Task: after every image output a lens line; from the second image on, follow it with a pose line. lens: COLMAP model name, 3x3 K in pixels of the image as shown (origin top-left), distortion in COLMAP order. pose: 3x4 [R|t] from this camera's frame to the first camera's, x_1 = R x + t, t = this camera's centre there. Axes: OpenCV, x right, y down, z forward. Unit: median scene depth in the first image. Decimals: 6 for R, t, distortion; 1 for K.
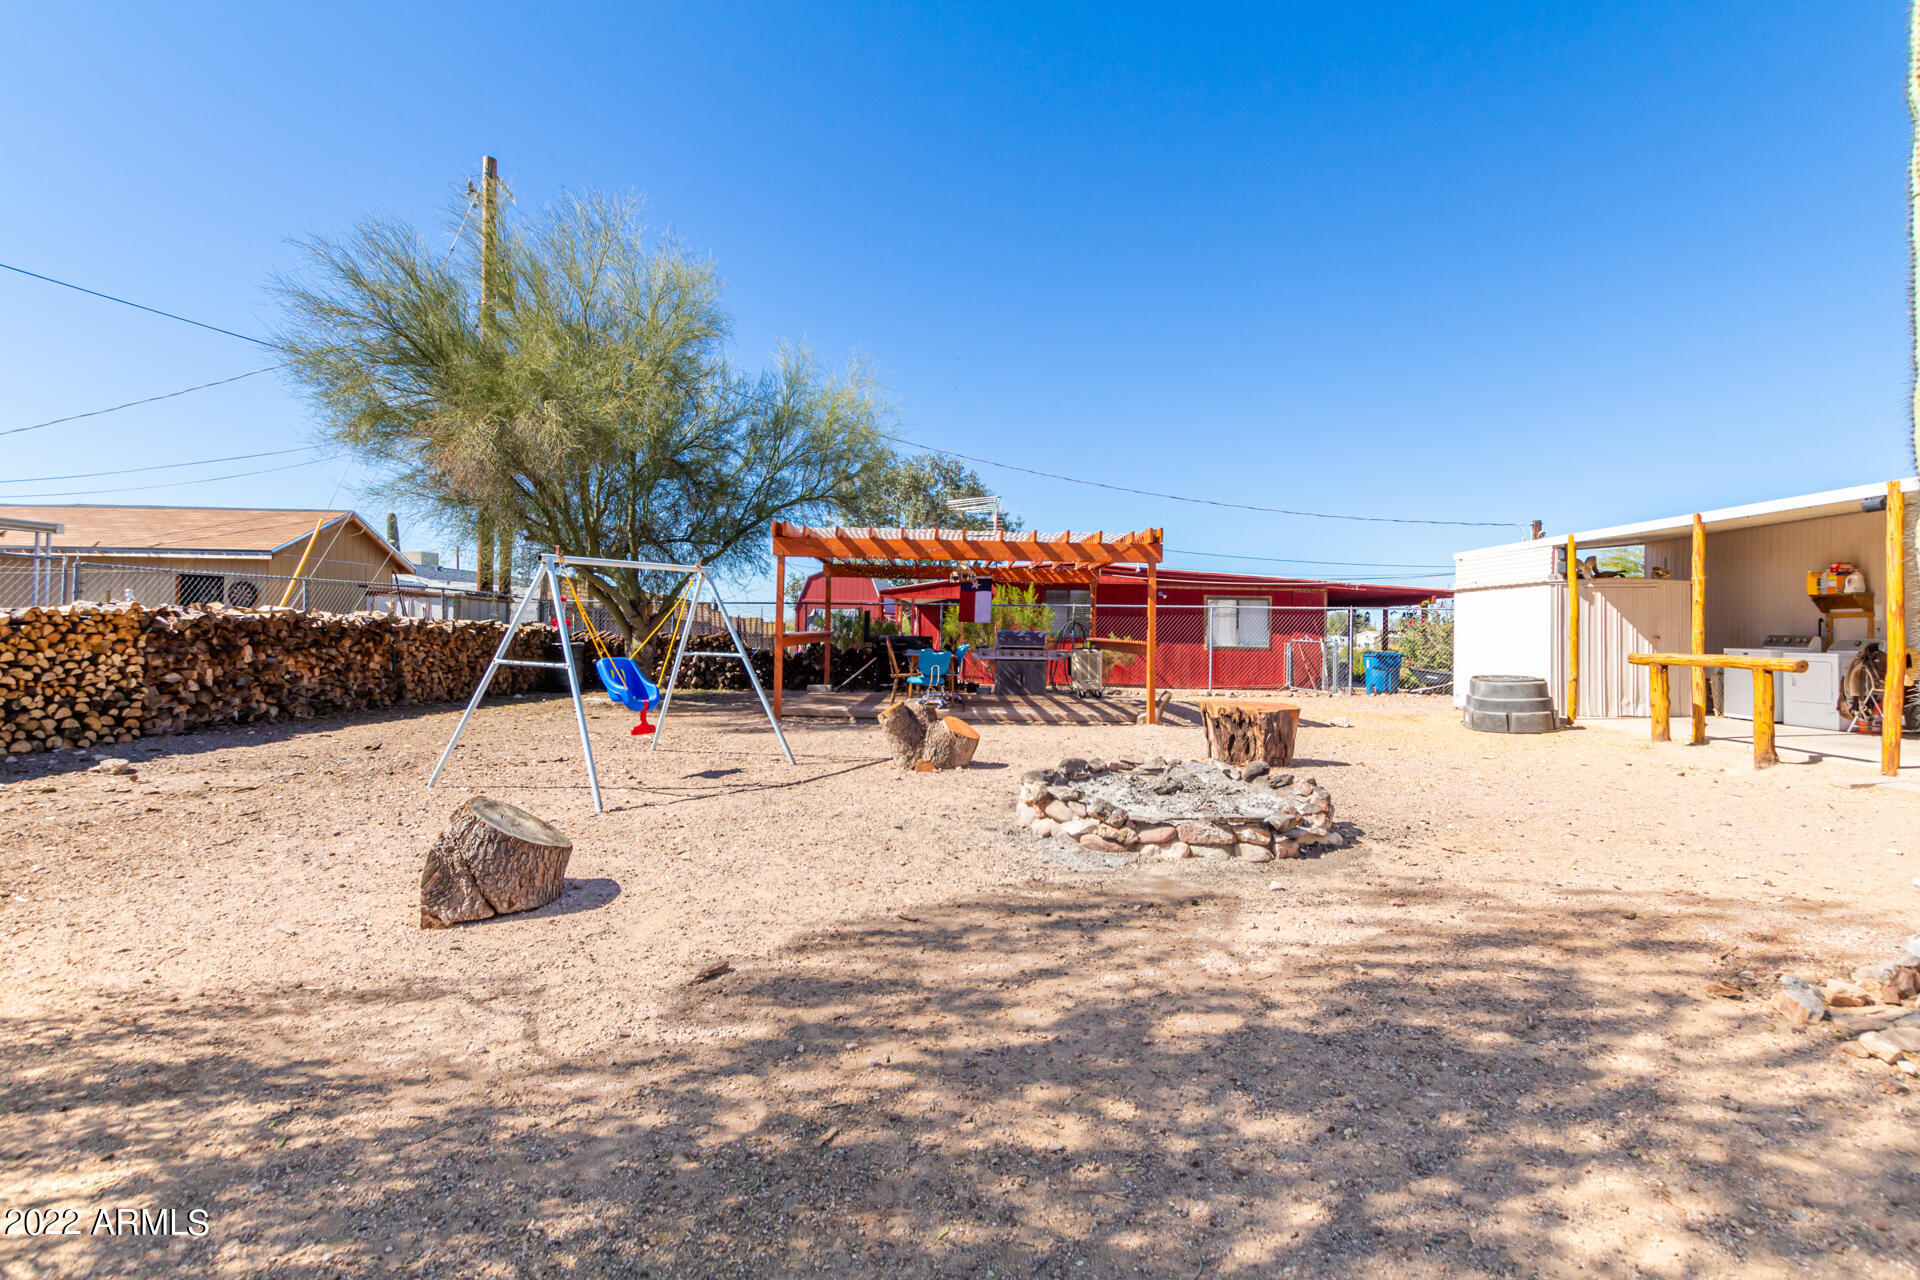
lens RADIAL K [[892.9, 0, 969.3], [0, 892.9, 638.5], [0, 0, 1]] dist [-0.000710, -0.000795]
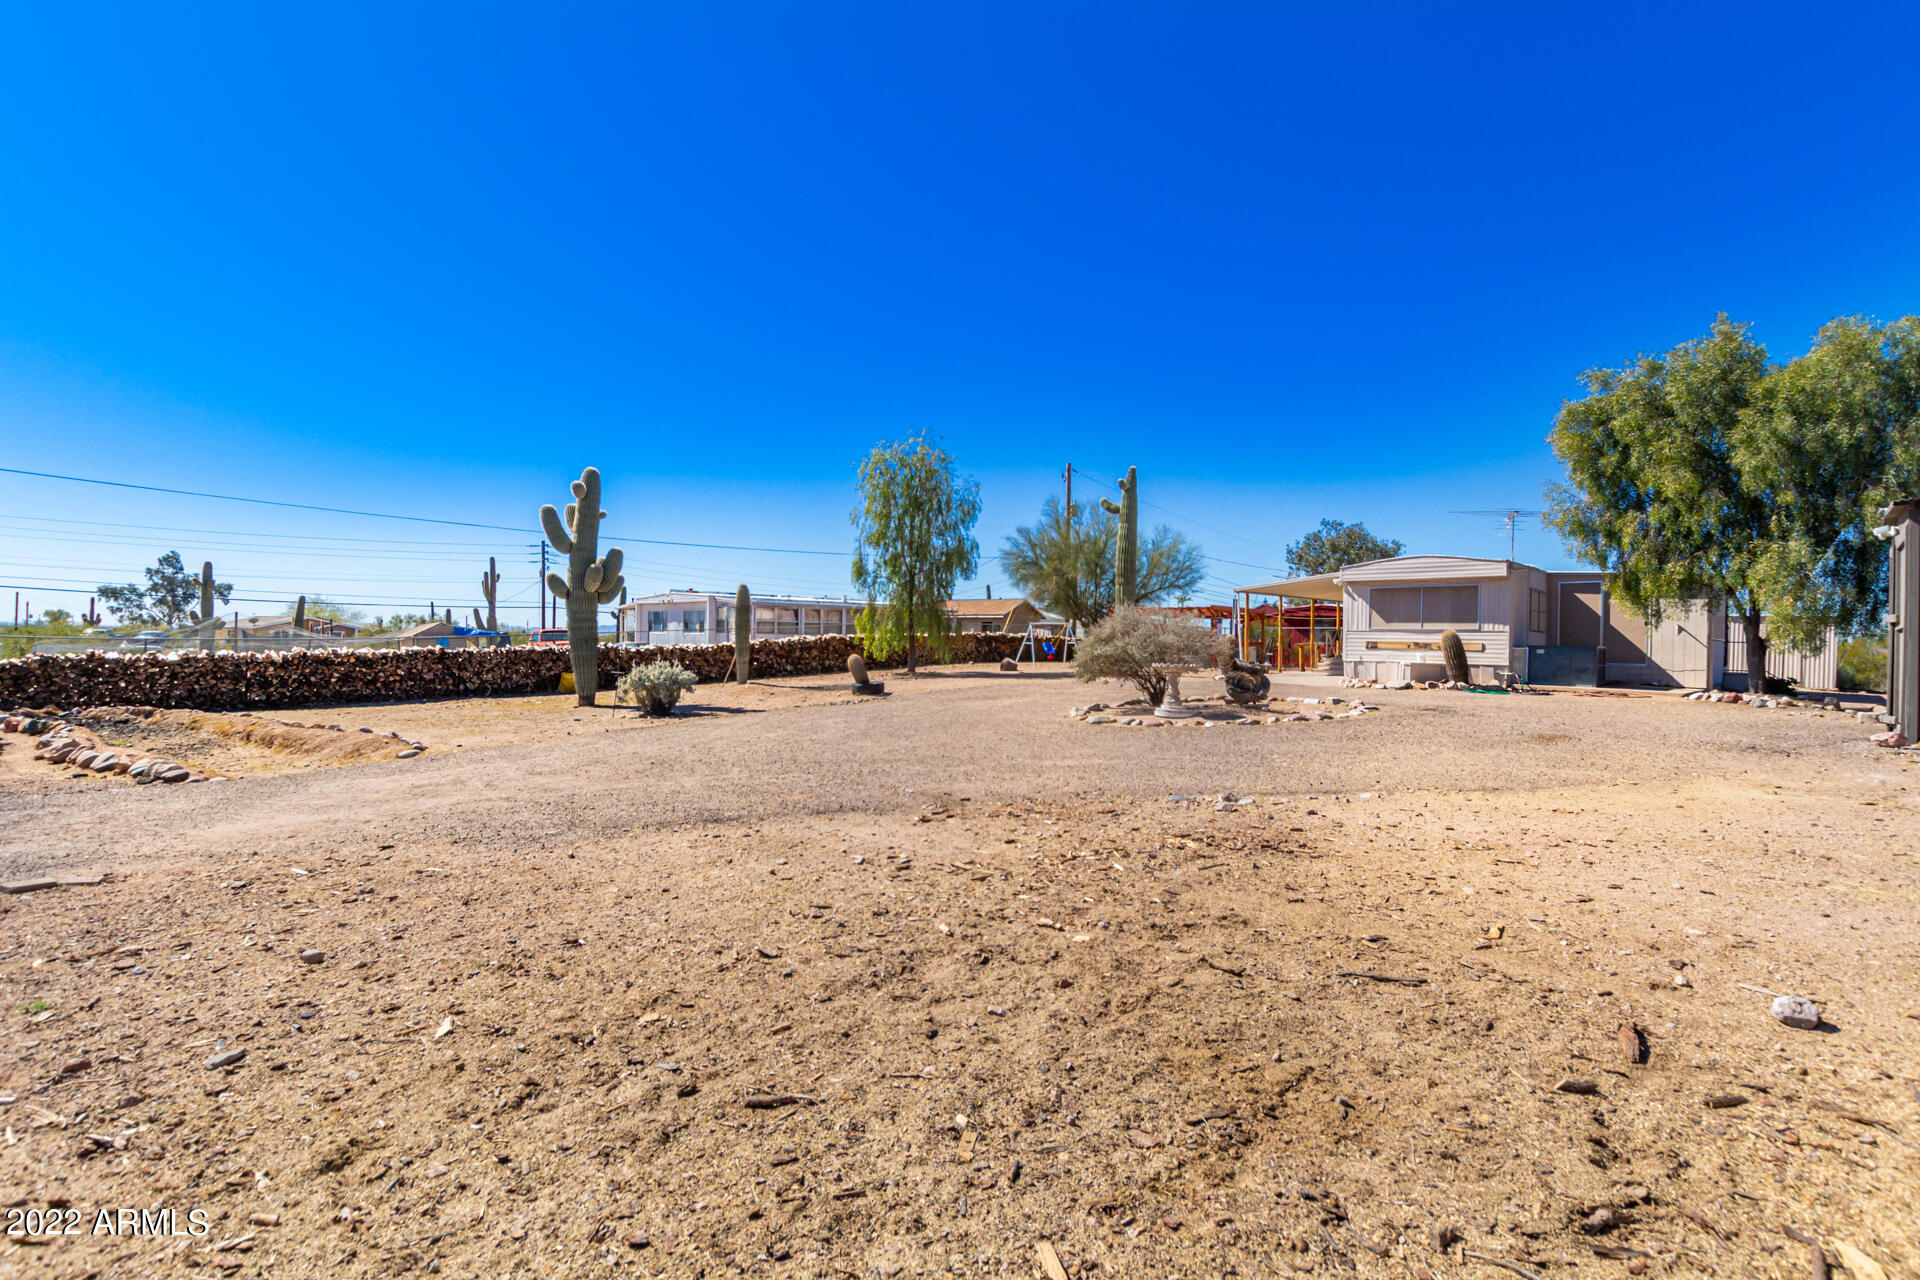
lens RADIAL K [[876.4, 0, 960.0], [0, 876.4, 640.0], [0, 0, 1]] dist [-0.000545, -0.000289]
pose [[0.724451, -0.002799, -0.689321, 1.573487], [-0.008541, 0.999879, -0.013035, 0.044353], [0.689274, 0.015330, 0.724339, -1.714675]]
